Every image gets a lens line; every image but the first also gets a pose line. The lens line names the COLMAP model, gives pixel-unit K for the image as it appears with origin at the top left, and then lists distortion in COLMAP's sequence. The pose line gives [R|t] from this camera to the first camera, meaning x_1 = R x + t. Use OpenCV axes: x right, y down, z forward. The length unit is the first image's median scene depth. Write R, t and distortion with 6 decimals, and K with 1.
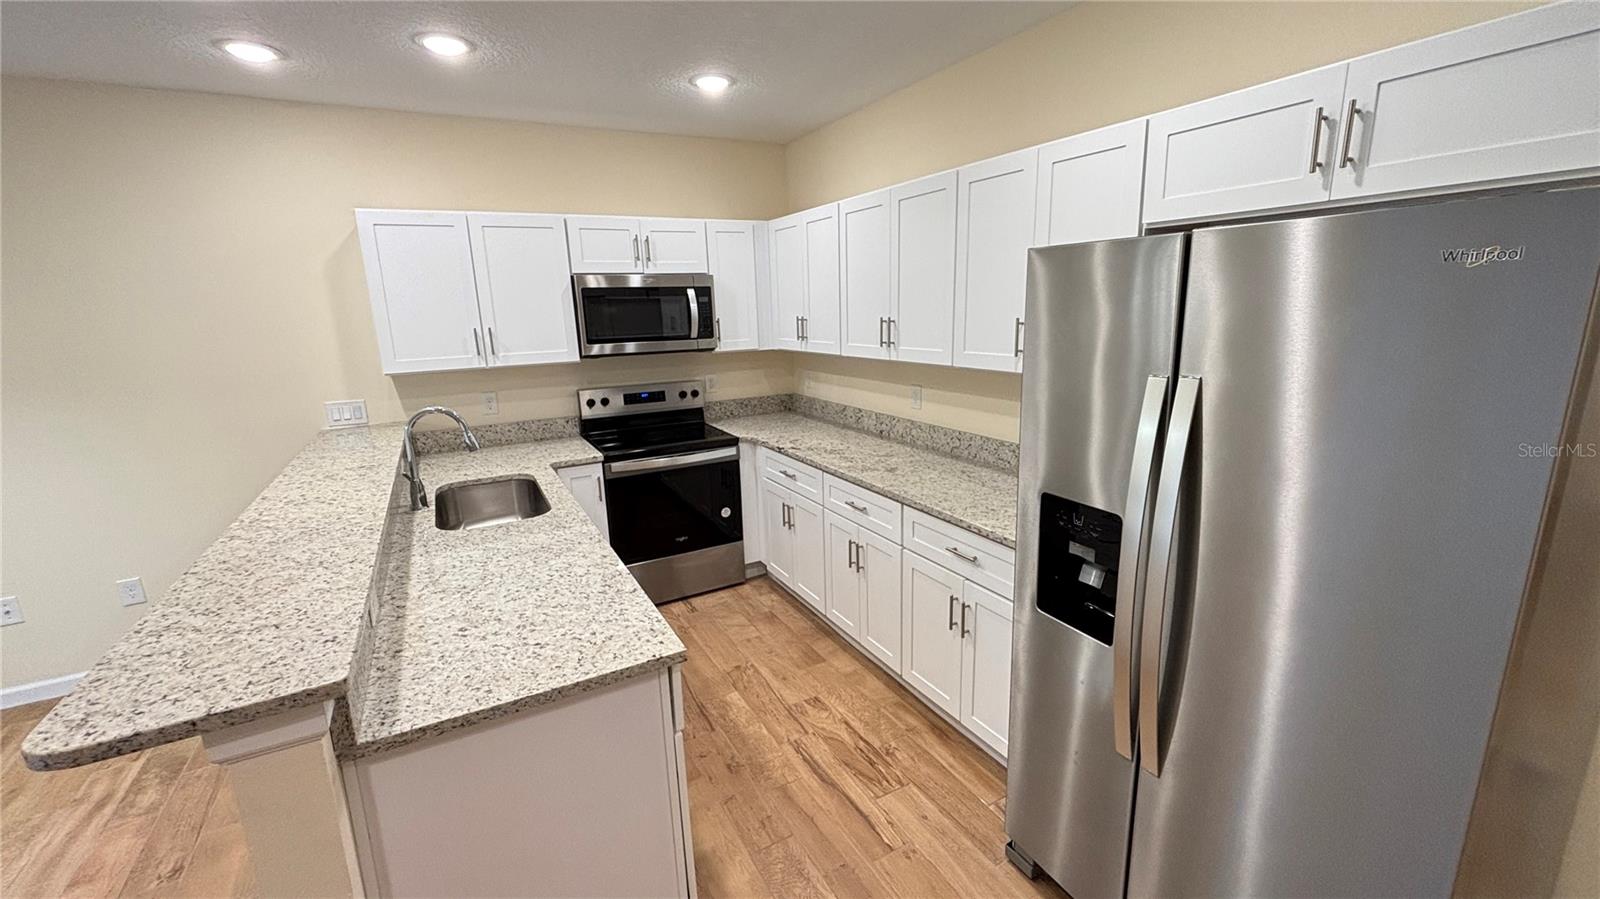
lens RADIAL K [[639.1, 0, 798.1], [0, 639.1, 450.3], [0, 0, 1]] dist [0.013156, -0.012023]
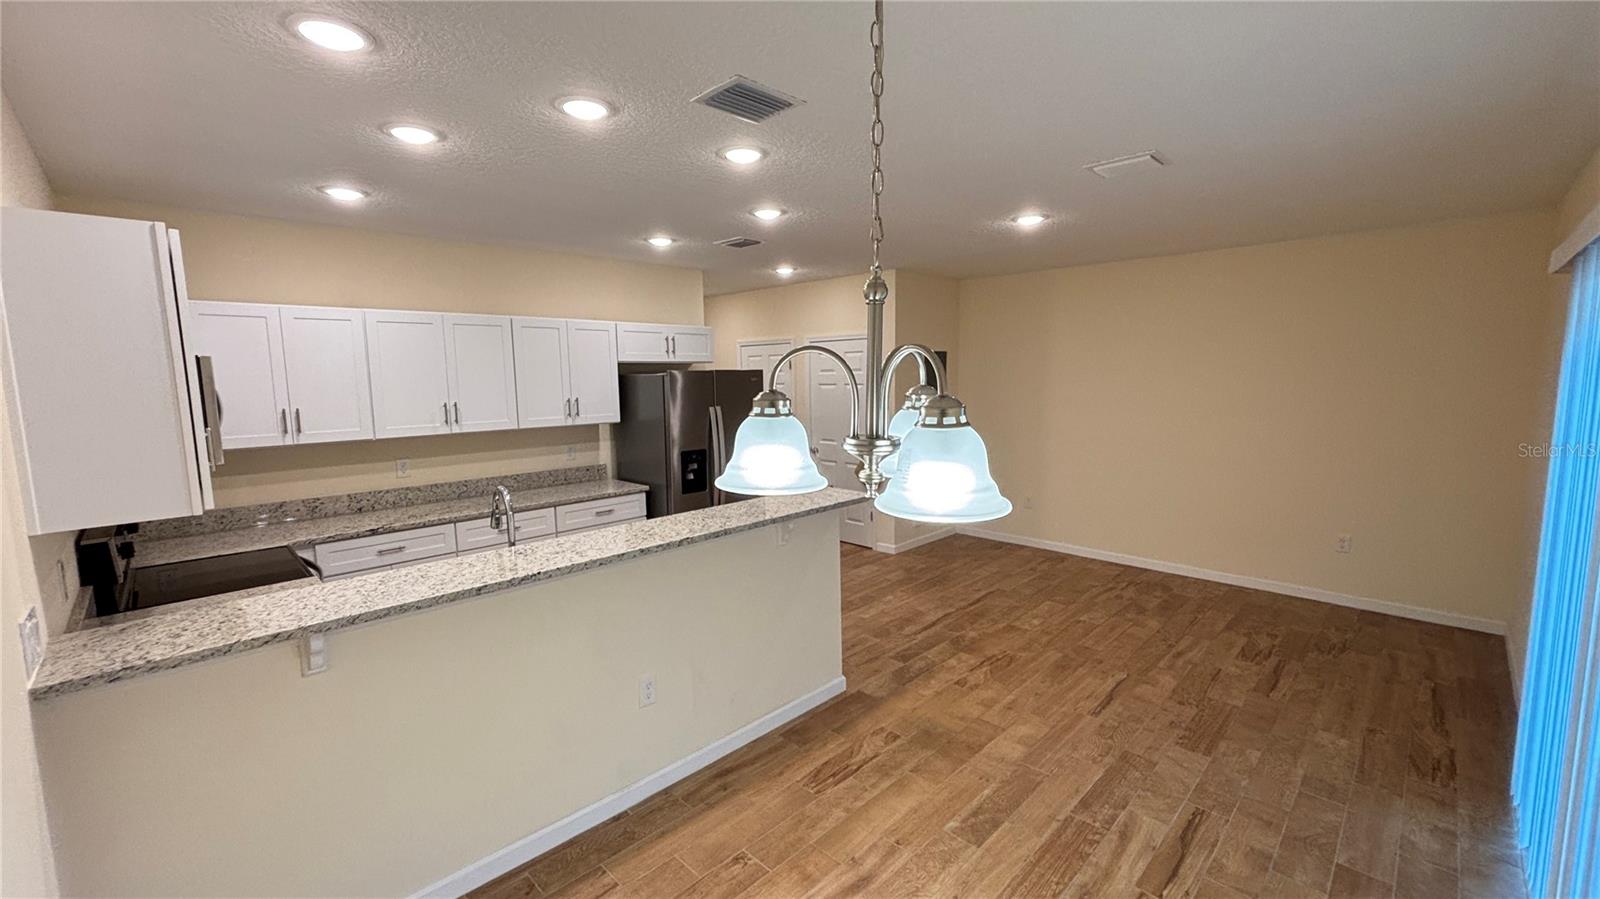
lens RADIAL K [[639.1, 0, 798.1], [0, 639.1, 450.3], [0, 0, 1]] dist [0.013156, -0.012023]
pose [[-0.280752, -0.081191, 0.956340, -1.200063], [0.241074, 0.958506, 0.152147, -0.118859], [-0.929011, 0.273265, -0.249529, 0.579014]]
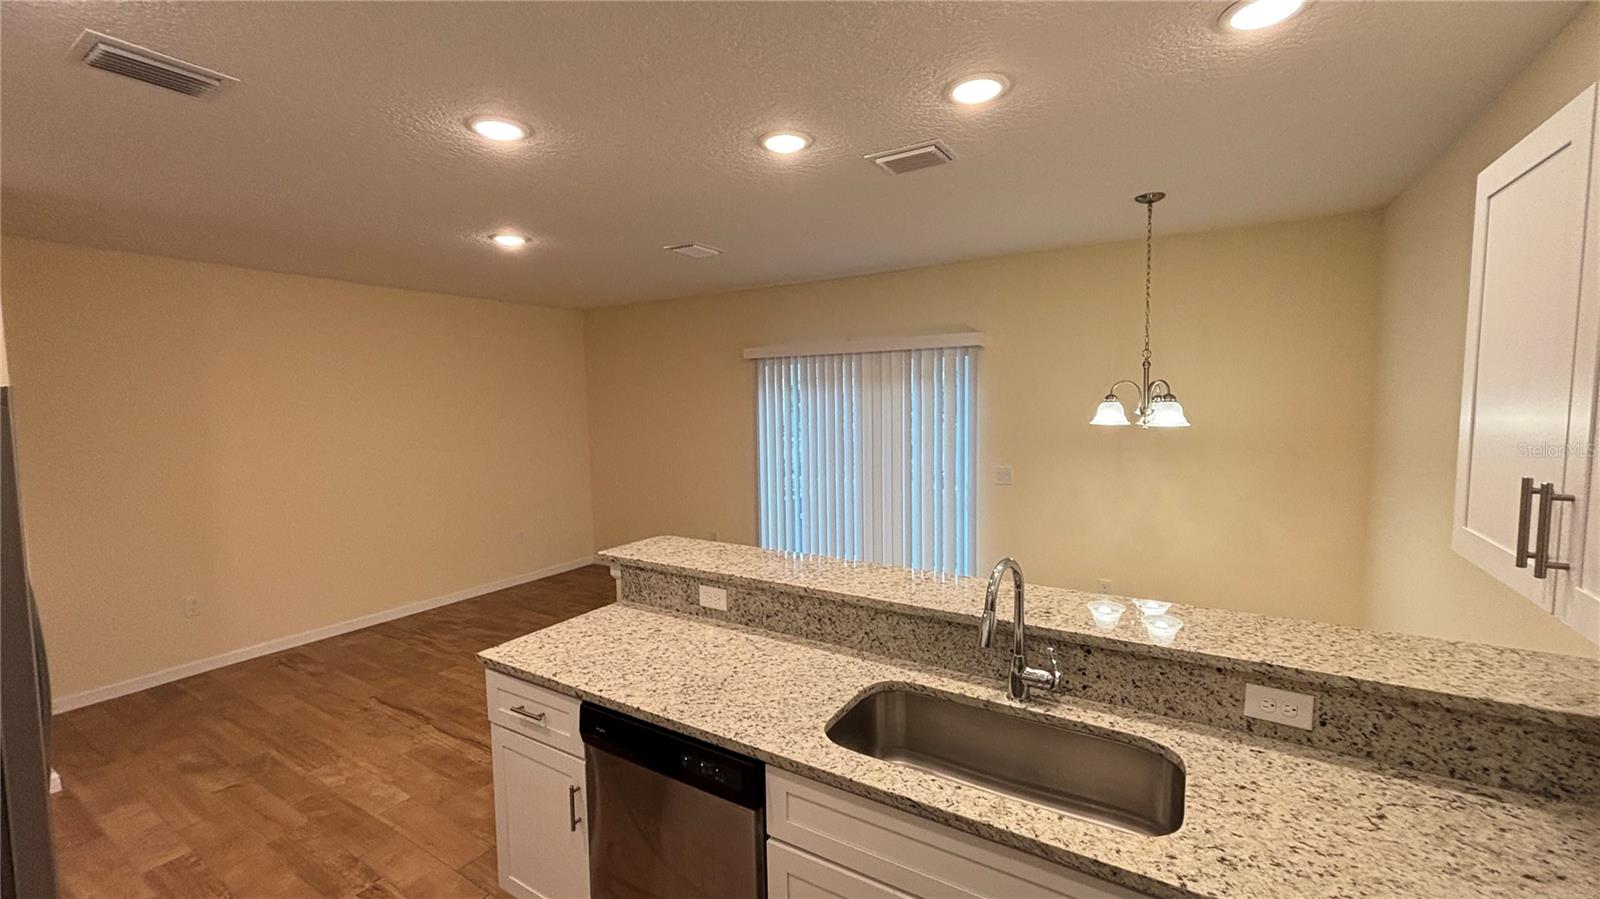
lens RADIAL K [[639.1, 0, 798.1], [0, 639.1, 450.3], [0, 0, 1]] dist [0.013156, -0.012023]
pose [[-0.870203, 0.084301, -0.485427, -0.060676], [-0.069863, 0.954185, 0.290947, -0.247171], [0.487714, 0.287096, -0.824446, 1.007439]]
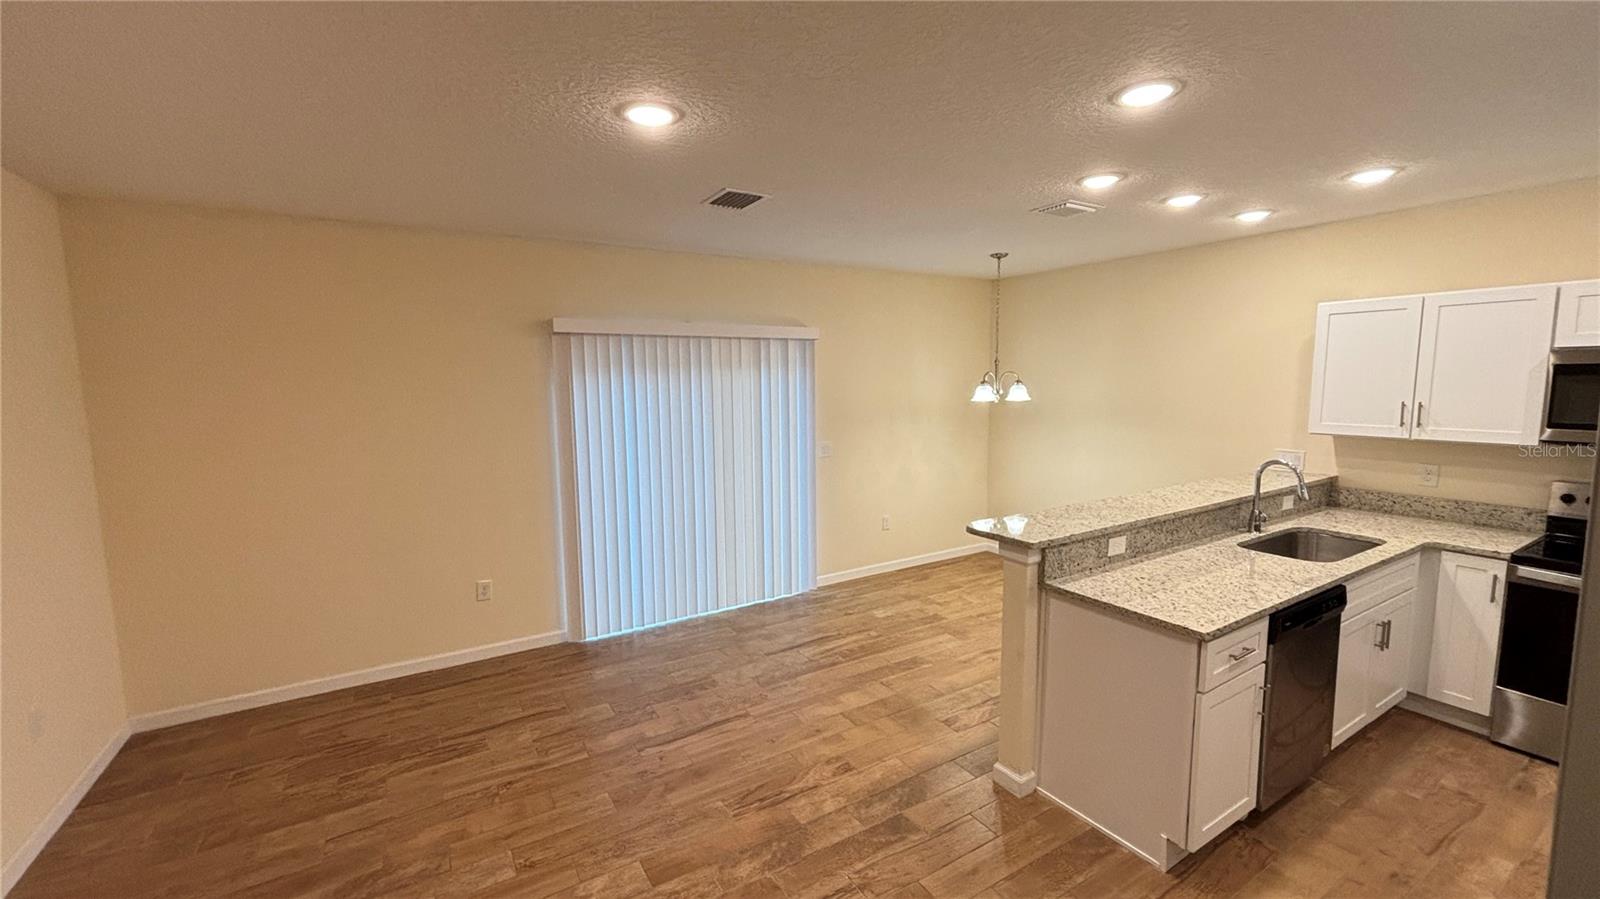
lens RADIAL K [[649.2, 0, 797.8], [0, 649.2, 448.3], [0, 0, 1]] dist [0.024274, -0.013351]
pose [[0.046993, 0.141119, -0.988877, 0.500294], [-0.214128, 0.968380, 0.128019, -0.036446], [0.975675, 0.205730, 0.075725, -0.043381]]
